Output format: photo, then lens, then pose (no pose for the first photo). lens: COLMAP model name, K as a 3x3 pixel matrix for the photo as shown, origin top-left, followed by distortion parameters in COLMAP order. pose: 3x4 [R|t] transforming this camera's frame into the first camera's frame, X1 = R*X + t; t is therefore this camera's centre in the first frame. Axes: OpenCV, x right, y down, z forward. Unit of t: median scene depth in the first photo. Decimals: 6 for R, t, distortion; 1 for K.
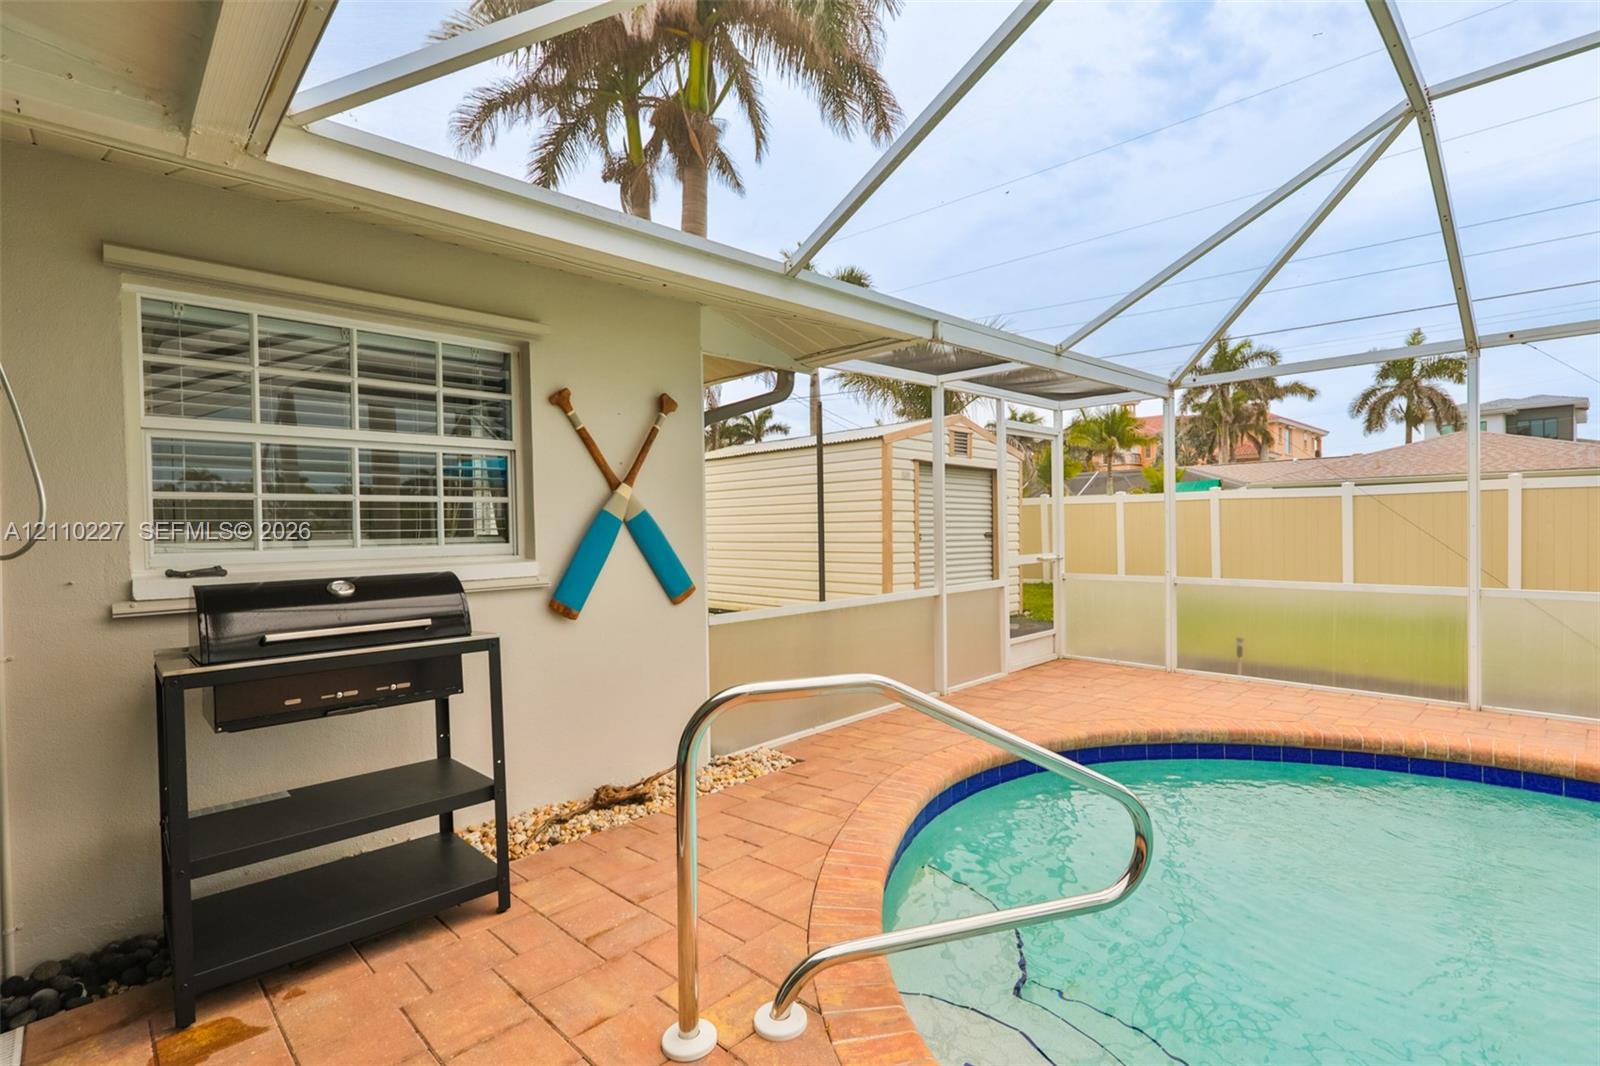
lens RADIAL K [[757.2, 0, 800.0], [0, 757.2, 533.0], [0, 0, 1]] dist [0.015091, 0.000153]
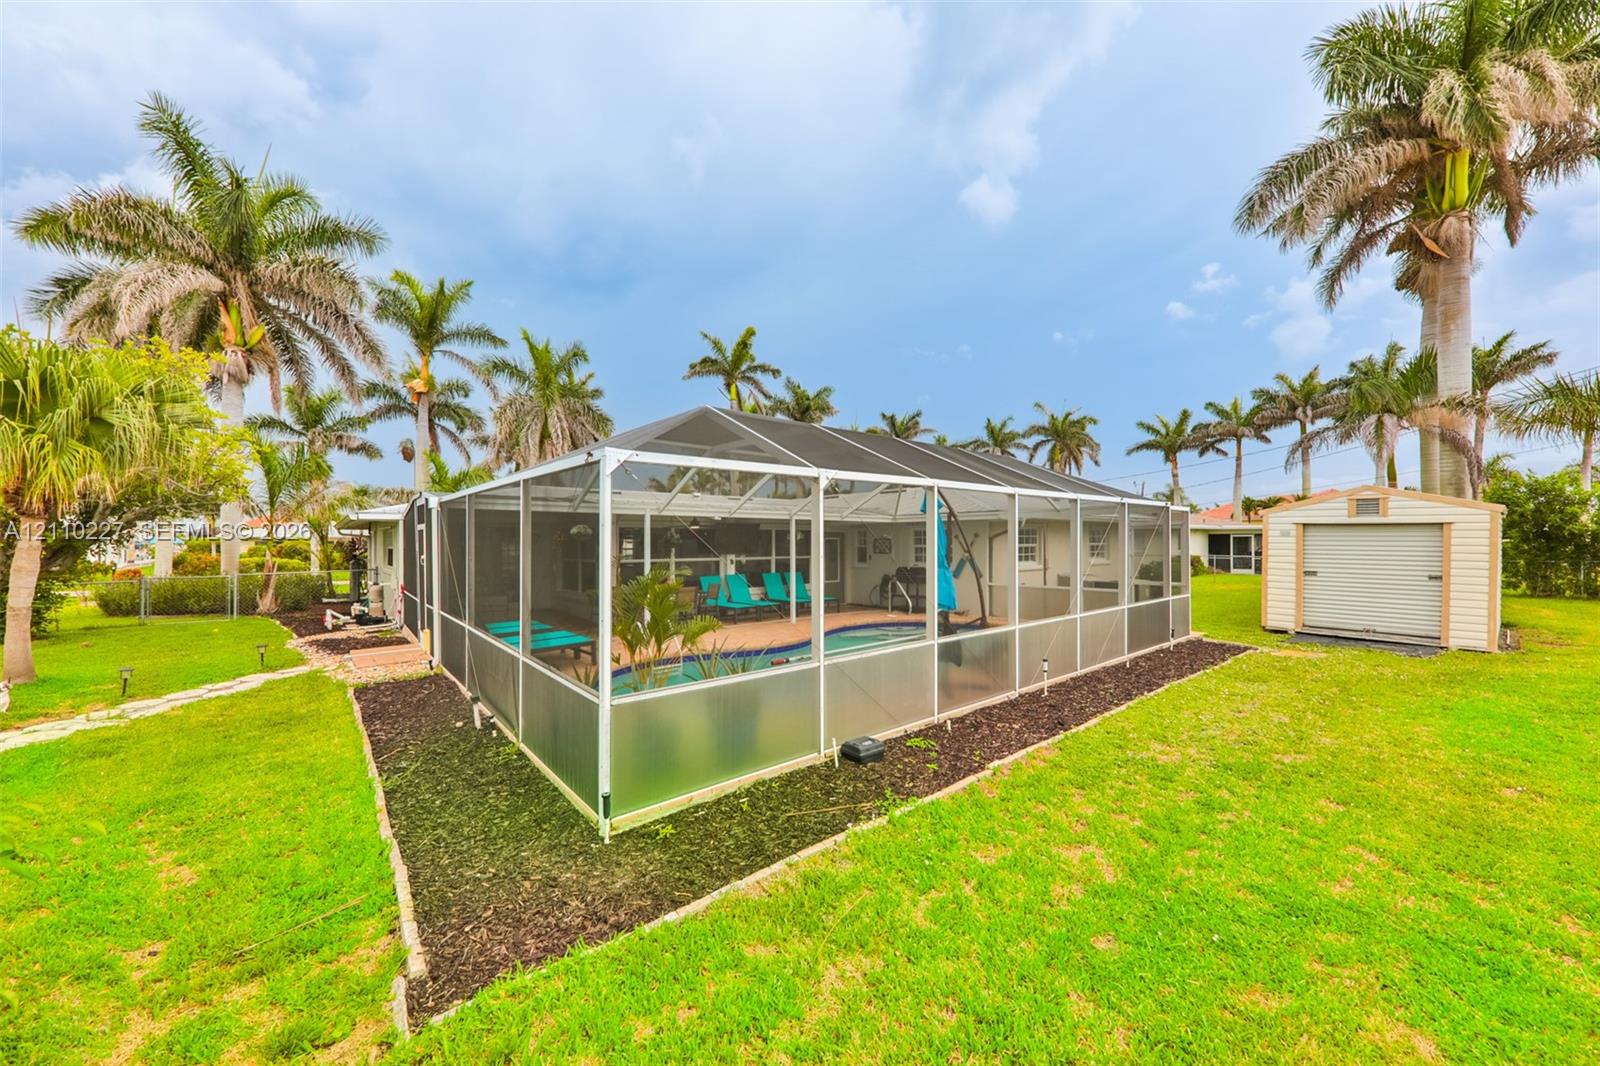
lens RADIAL K [[584.0, 0, 797.2], [0, 584.0, 538.5], [0, 0, 1]] dist [0.015037, -0.007478]
pose [[-0.073211, 0.012135, -0.997243, 1.562904], [-0.002026, 0.999922, 0.012316, -0.085859], [0.997314, 0.002922, -0.073180, 0.073891]]
